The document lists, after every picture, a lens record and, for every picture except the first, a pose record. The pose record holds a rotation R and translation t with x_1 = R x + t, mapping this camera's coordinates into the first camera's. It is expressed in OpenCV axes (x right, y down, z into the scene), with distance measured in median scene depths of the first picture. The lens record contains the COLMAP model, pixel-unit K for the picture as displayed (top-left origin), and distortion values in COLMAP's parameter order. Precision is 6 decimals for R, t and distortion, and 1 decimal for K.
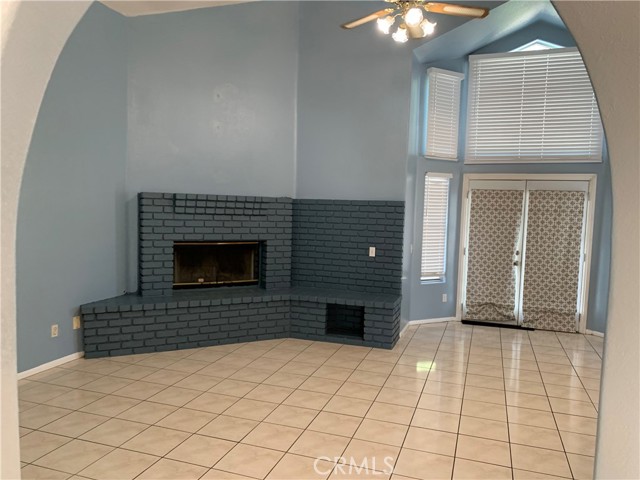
lens RADIAL K [[487.6, 0, 321.7], [0, 487.6, 243.0], [0, 0, 1]] dist [0.049703, -0.053237]
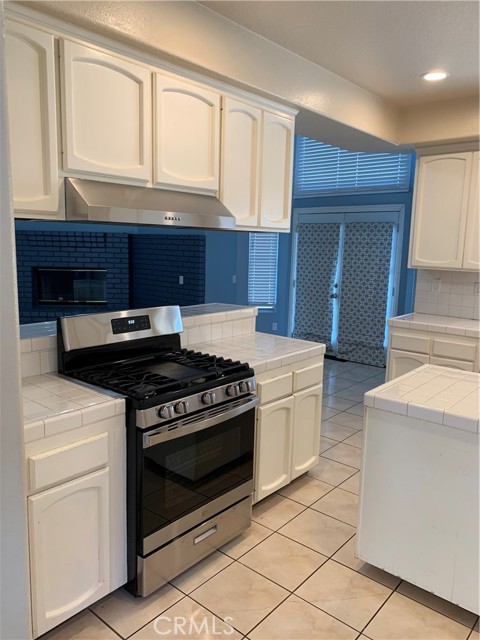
lens RADIAL K [[487.6, 0, 237.0], [0, 487.6, 319.9], [0, 0, 1]] dist [0.049703, -0.053237]
pose [[0.927403, 0.052504, -0.370360, 0.598697], [-0.025267, 0.996632, 0.078018, 0.017406], [0.373209, -0.062997, 0.925606, -0.017700]]
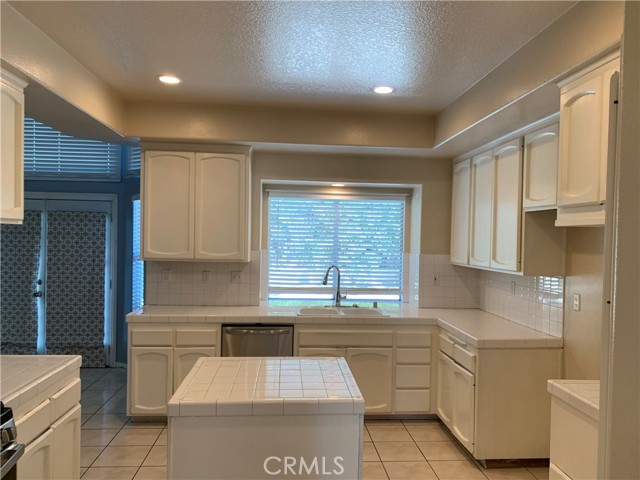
lens RADIAL K [[487.6, 0, 321.0], [0, 487.6, 249.7], [0, 0, 1]] dist [0.049703, -0.053237]
pose [[0.924920, -0.019169, 0.379679, 0.540455], [0.035033, 0.998776, -0.034917, 0.010887], [-0.378545, 0.045596, 0.924459, -0.002365]]
